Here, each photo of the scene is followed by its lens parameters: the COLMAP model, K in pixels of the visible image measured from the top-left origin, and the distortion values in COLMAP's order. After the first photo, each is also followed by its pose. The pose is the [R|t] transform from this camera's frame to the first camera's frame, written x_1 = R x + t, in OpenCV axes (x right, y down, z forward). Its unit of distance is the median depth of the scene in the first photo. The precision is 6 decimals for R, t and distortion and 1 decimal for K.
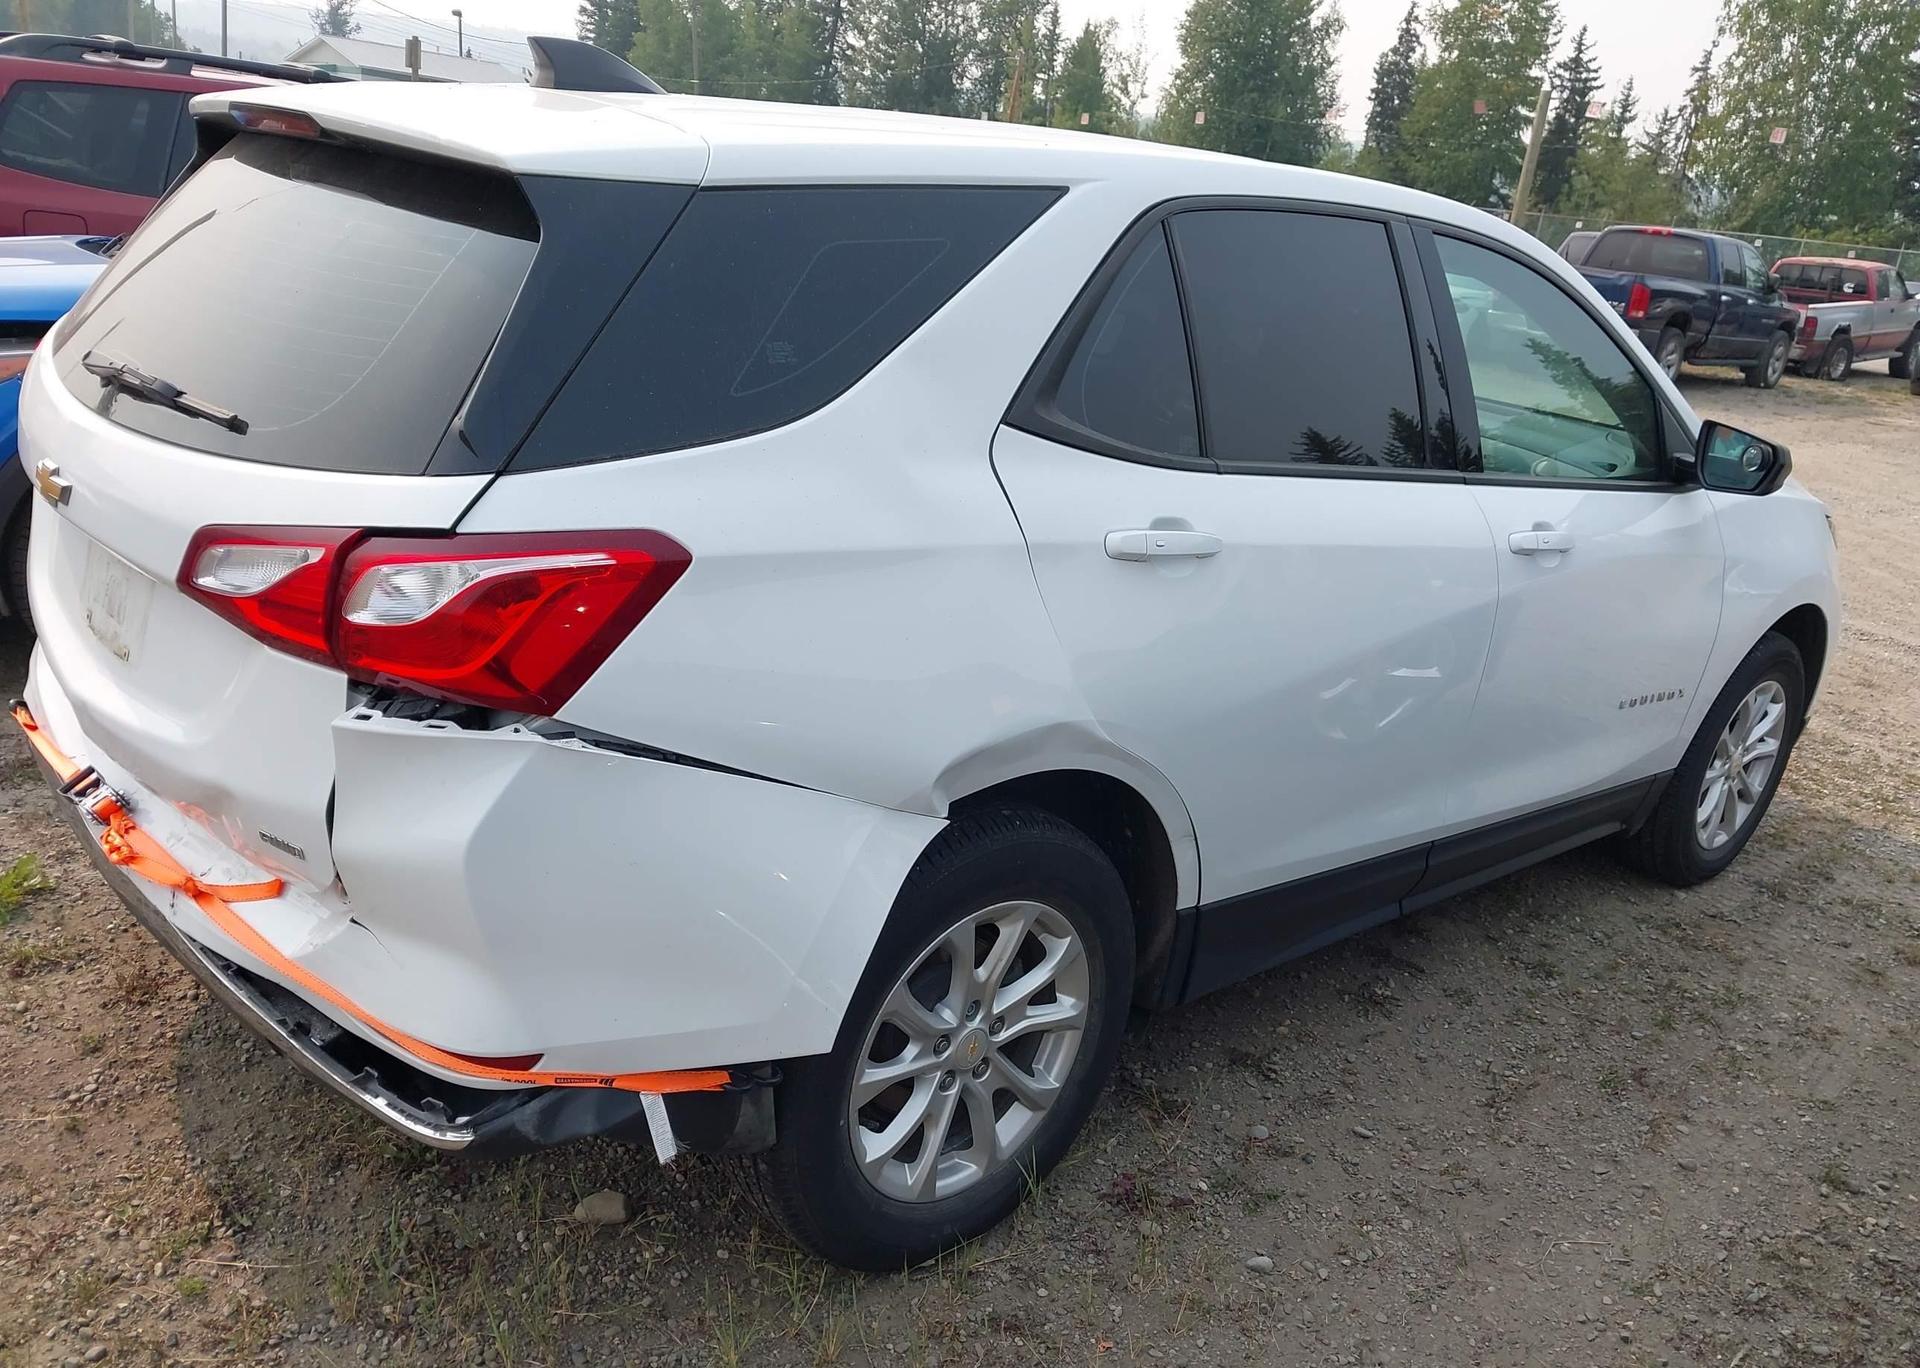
lens RADIAL K [[1522.1, 0, 960.0], [0, 1522.1, 684.0], [0, 0, 1]] dist [0.009614, 0.002339]
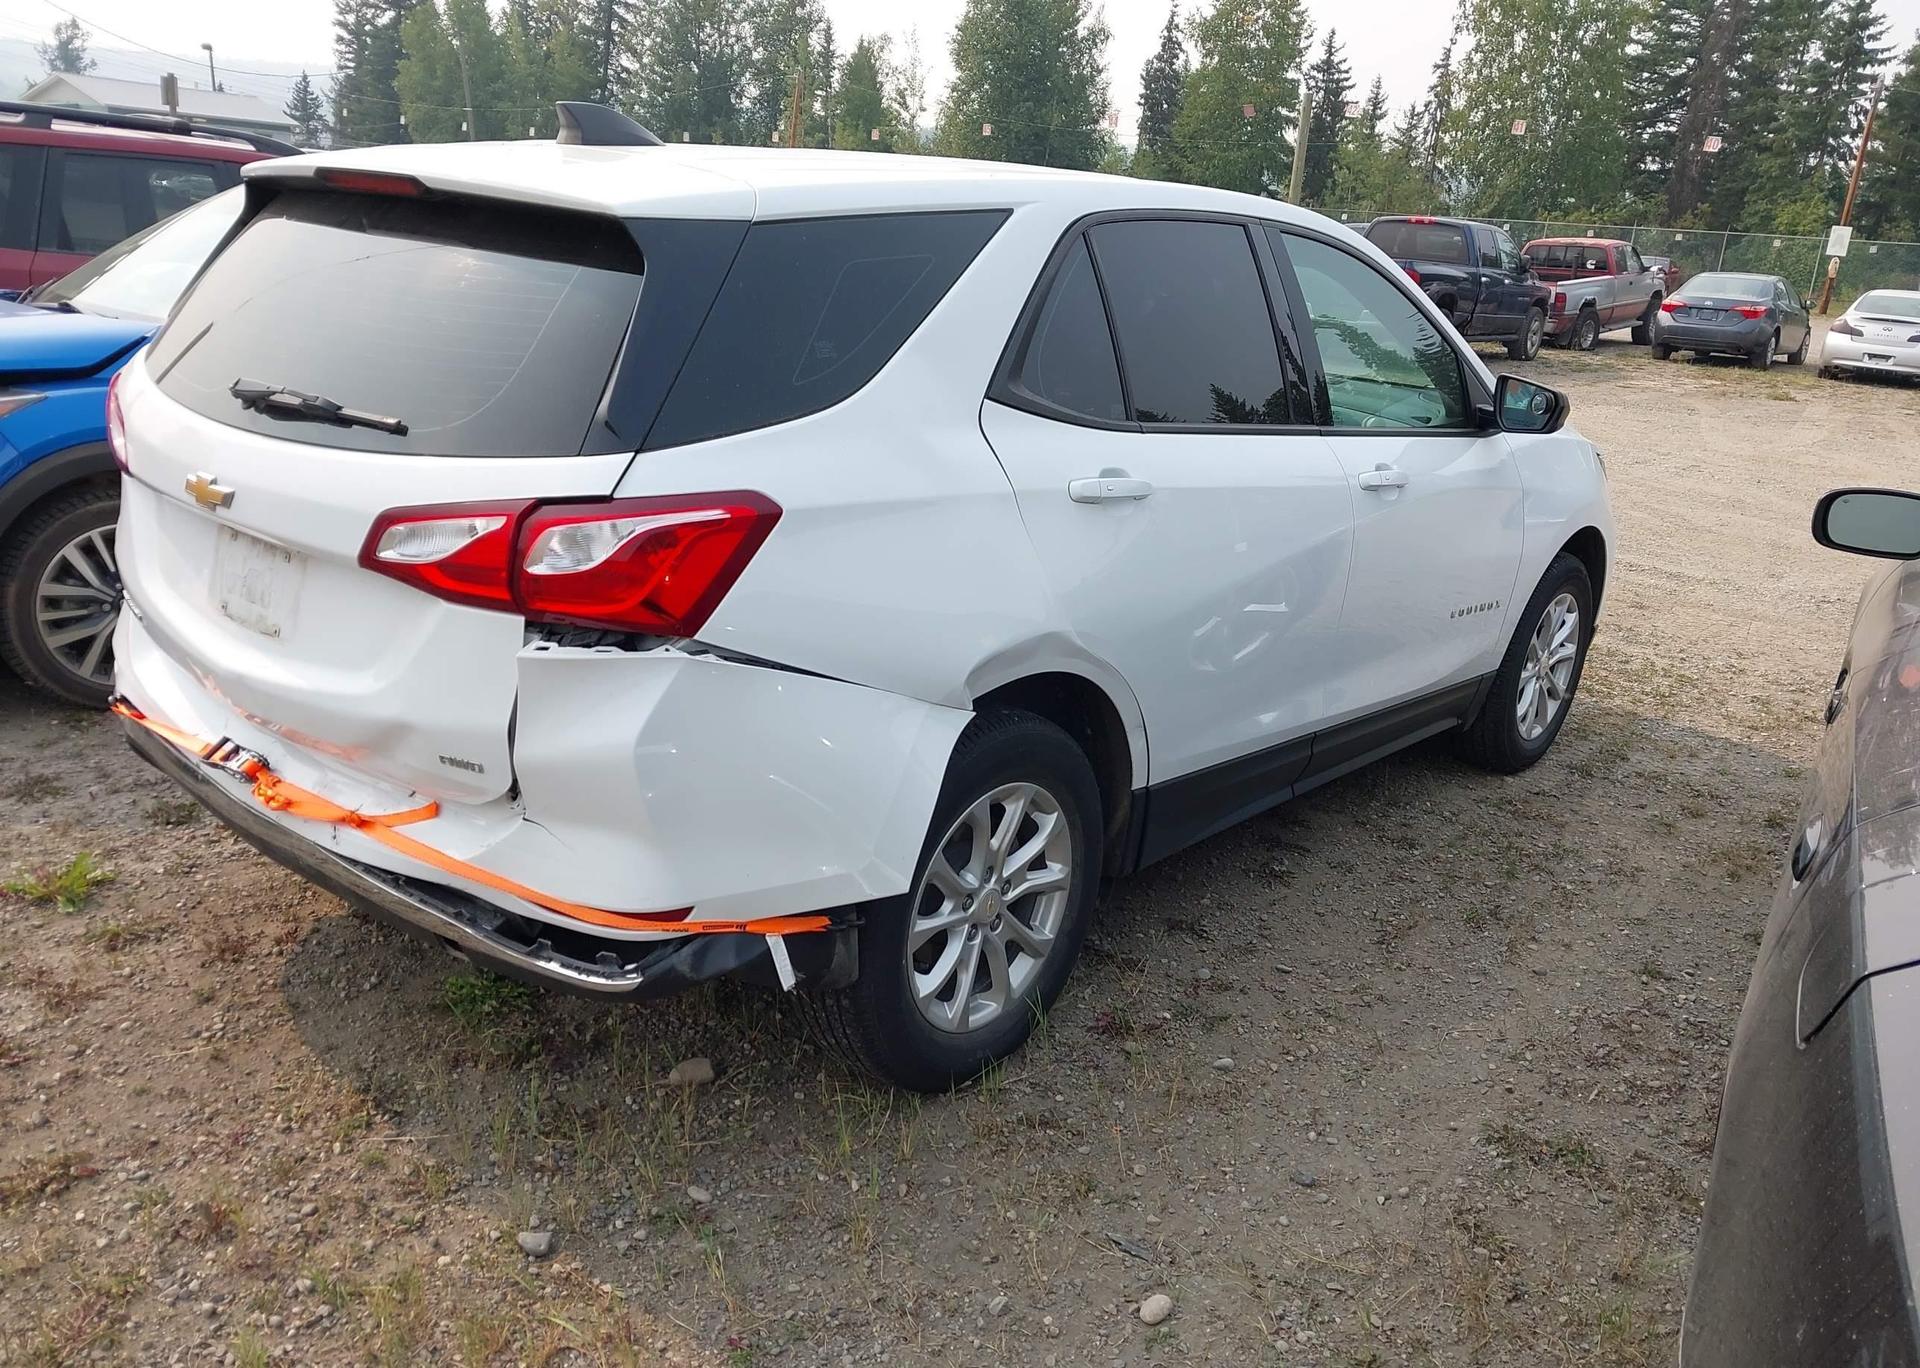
lens RADIAL K [[1505.7, 0, 964.8], [0, 1505.7, 675.0], [0, 0, 1]] dist [0.037188, -0.029545]
pose [[0.989937, -0.078246, 0.117905, -0.139970], [0.079636, 0.996799, -0.007118, 0.058746], [-0.116970, 0.016436, 0.992999, -0.213778]]
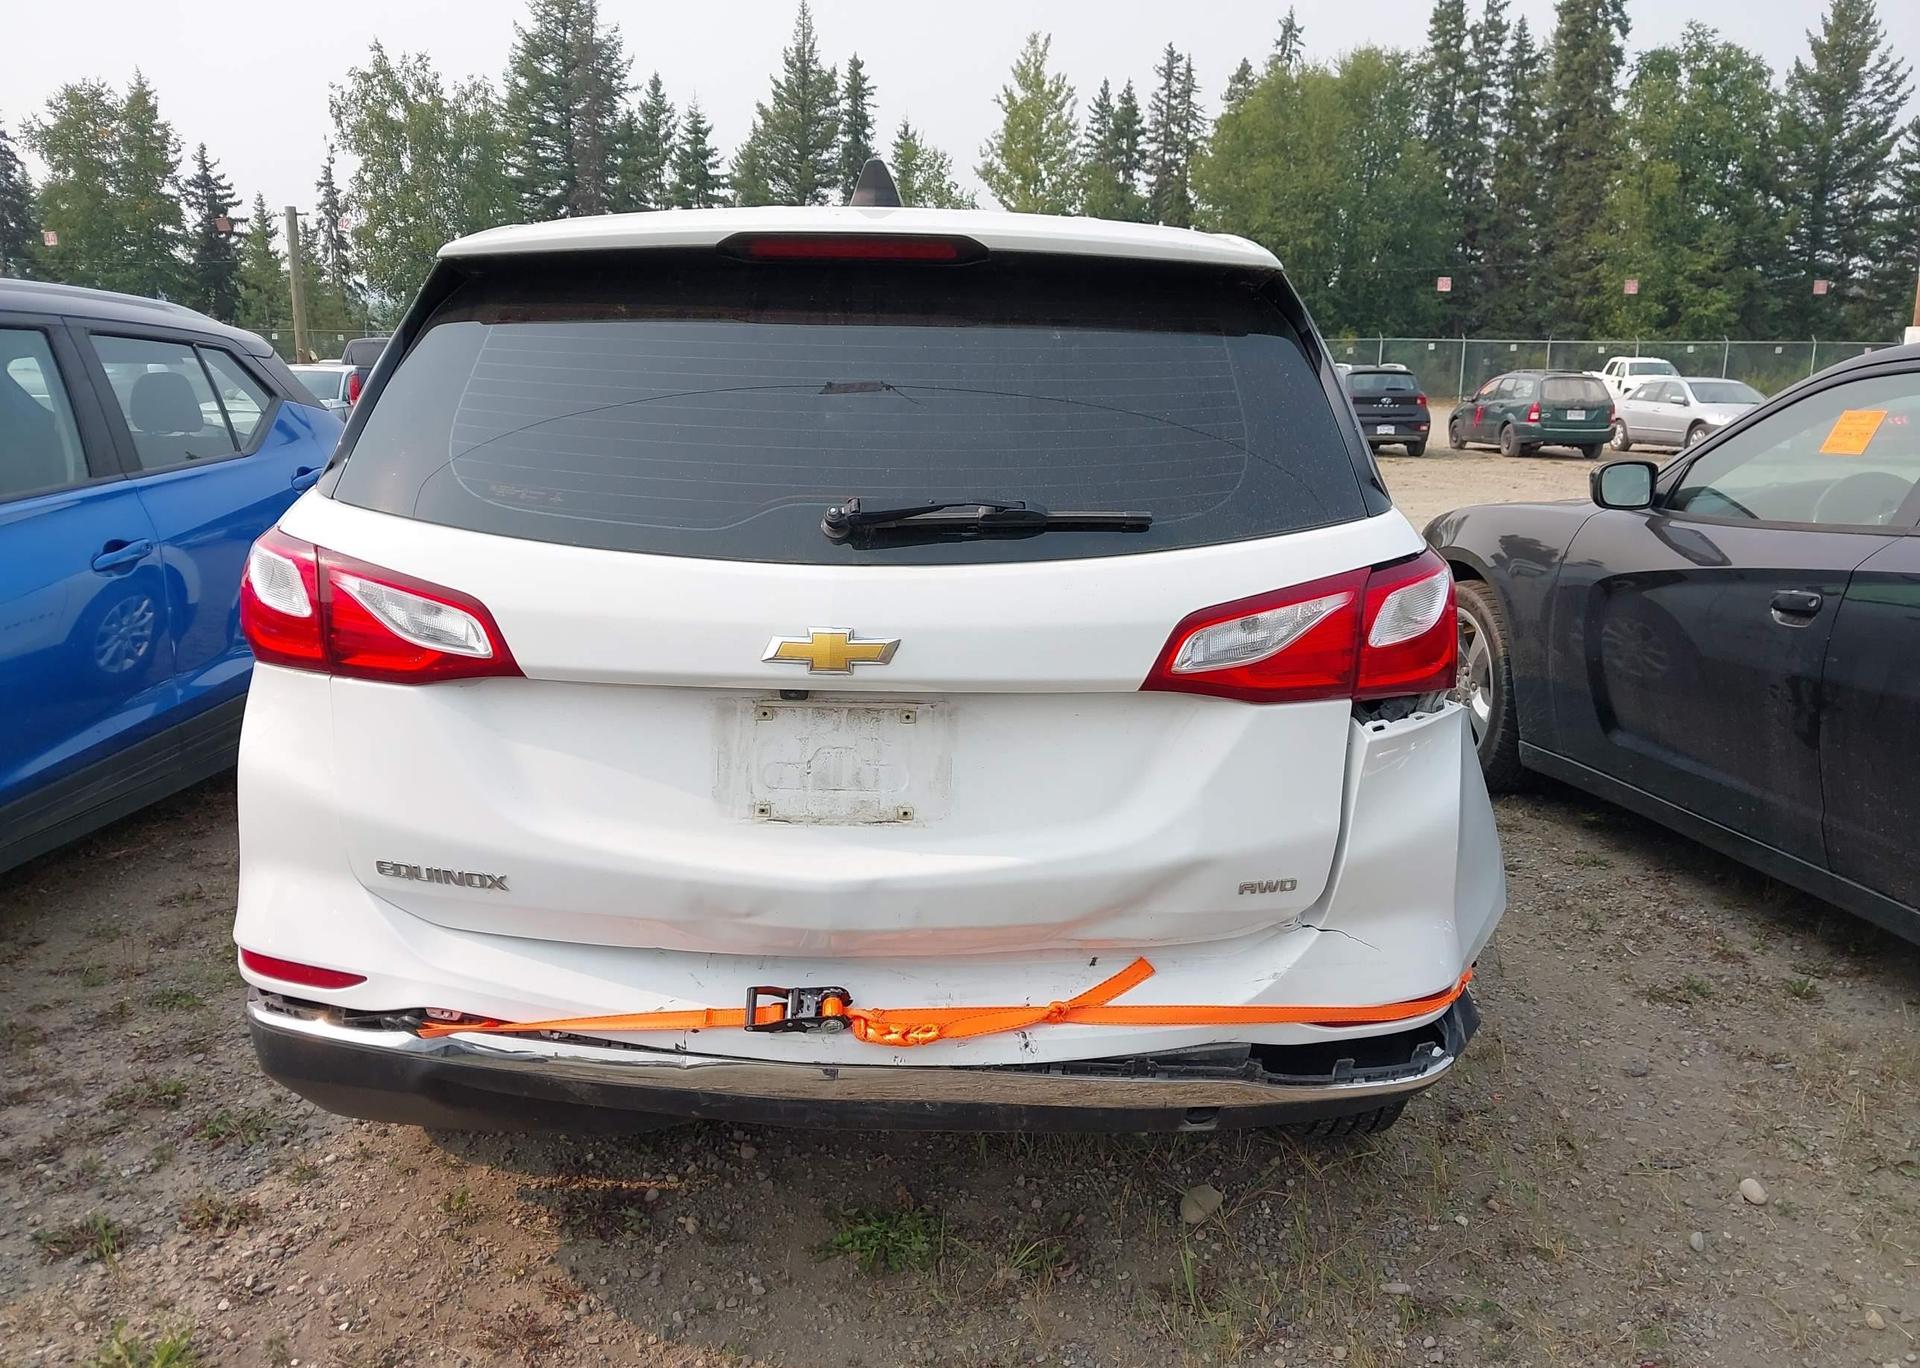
lens RADIAL K [[1522.1, 0, 960.0], [0, 1522.1, 684.0], [0, 0, 1]] dist [0.009614, 0.002339]
pose [[0.697236, -0.243109, 0.674359, -1.011989], [0.287527, 0.956590, 0.047574, -0.114988], [-0.656651, 0.160726, 0.736870, 0.252569]]
